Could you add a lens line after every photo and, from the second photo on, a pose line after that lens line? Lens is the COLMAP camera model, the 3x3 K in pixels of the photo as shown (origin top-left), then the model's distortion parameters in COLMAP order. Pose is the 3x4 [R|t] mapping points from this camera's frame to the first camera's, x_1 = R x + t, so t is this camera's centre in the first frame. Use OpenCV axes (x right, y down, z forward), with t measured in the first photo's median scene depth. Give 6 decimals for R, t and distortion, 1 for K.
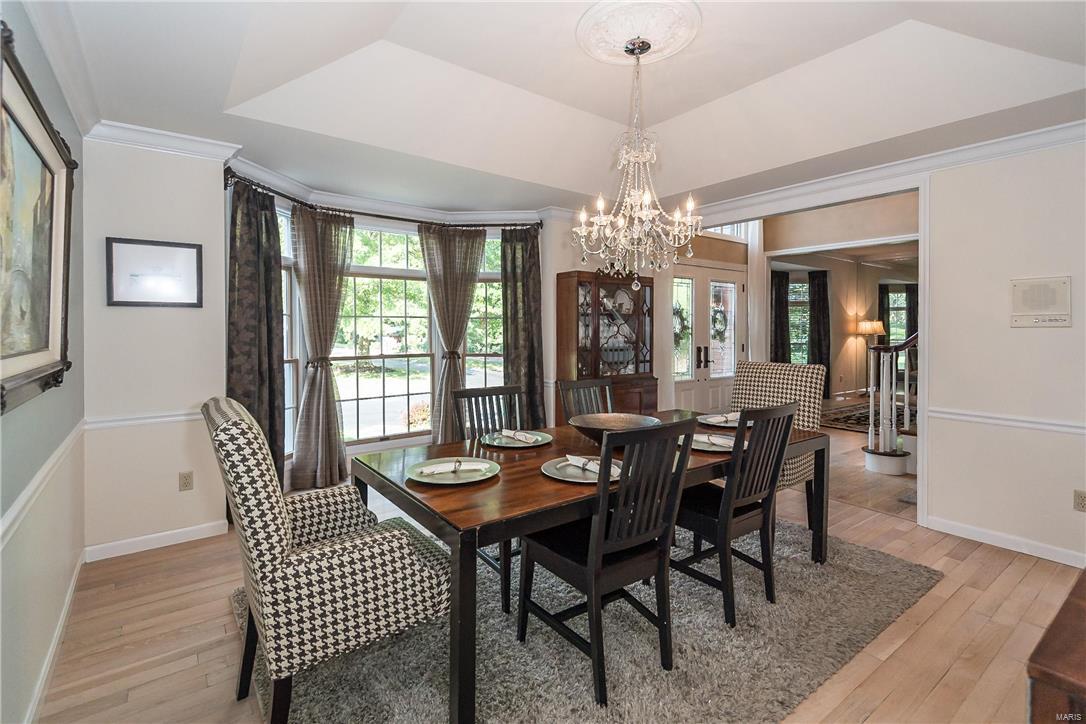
lens RADIAL K [[505.3, 0, 534.4], [0, 505.3, 339.0], [0, 0, 1]] dist [0.017984, -0.004615]
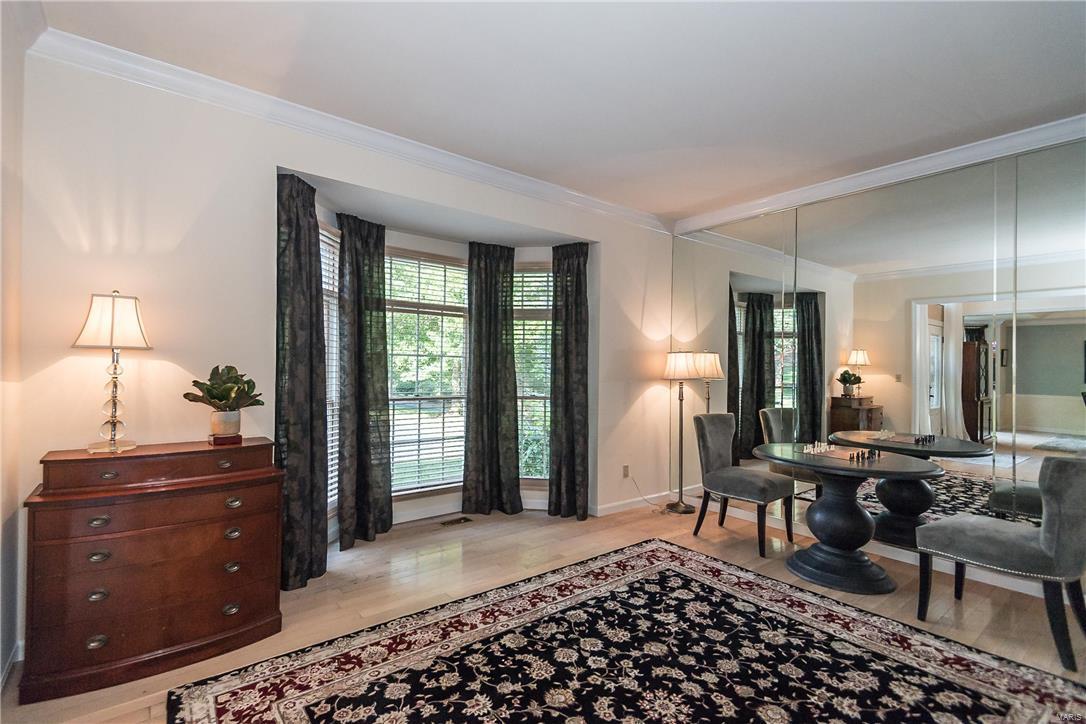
lens RADIAL K [[505.3, 0, 534.0], [0, 505.3, 356.2], [0, 0, 1]] dist [0.017984, -0.004615]
pose [[0.999227, 0.017930, 0.034974, 0.509510], [-0.017214, 0.999638, -0.020666, -0.020501], [-0.035332, 0.020048, 0.999175, 0.539291]]
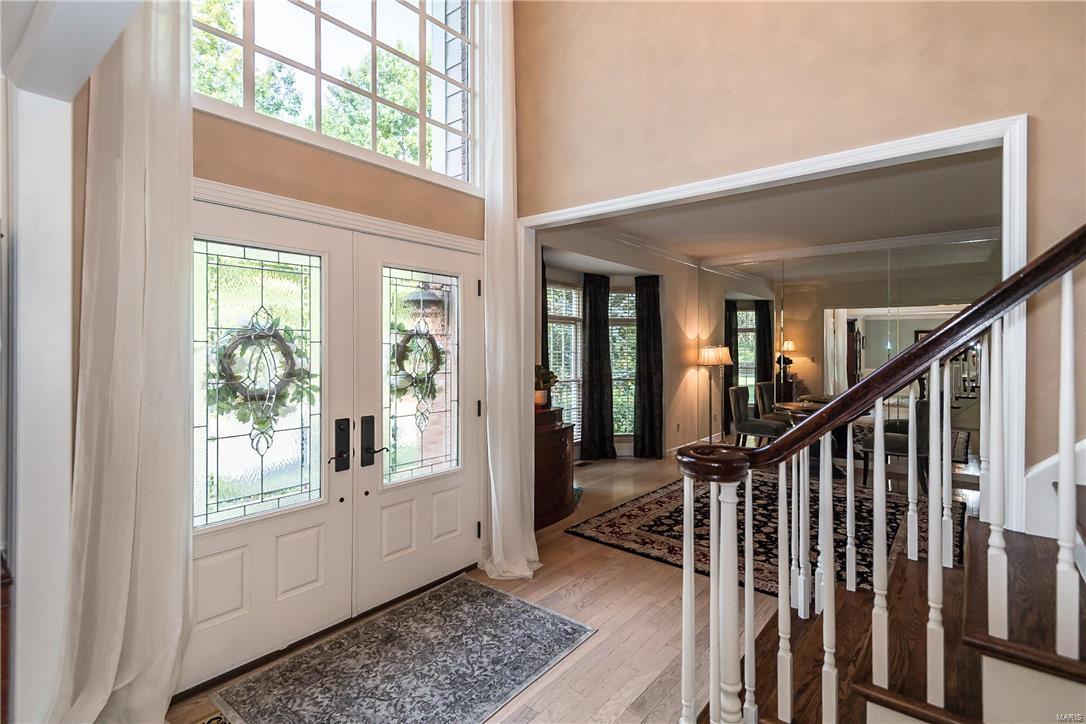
lens RADIAL K [[505.3, 0, 547.3], [0, 505.3, 351.6], [0, 0, 1]] dist [0.017984, -0.004615]
pose [[0.969320, -0.006121, 0.245726, 0.256016], [0.009320, 0.999886, -0.011858, -0.022552], [-0.245626, 0.013784, 0.969267, 0.365187]]
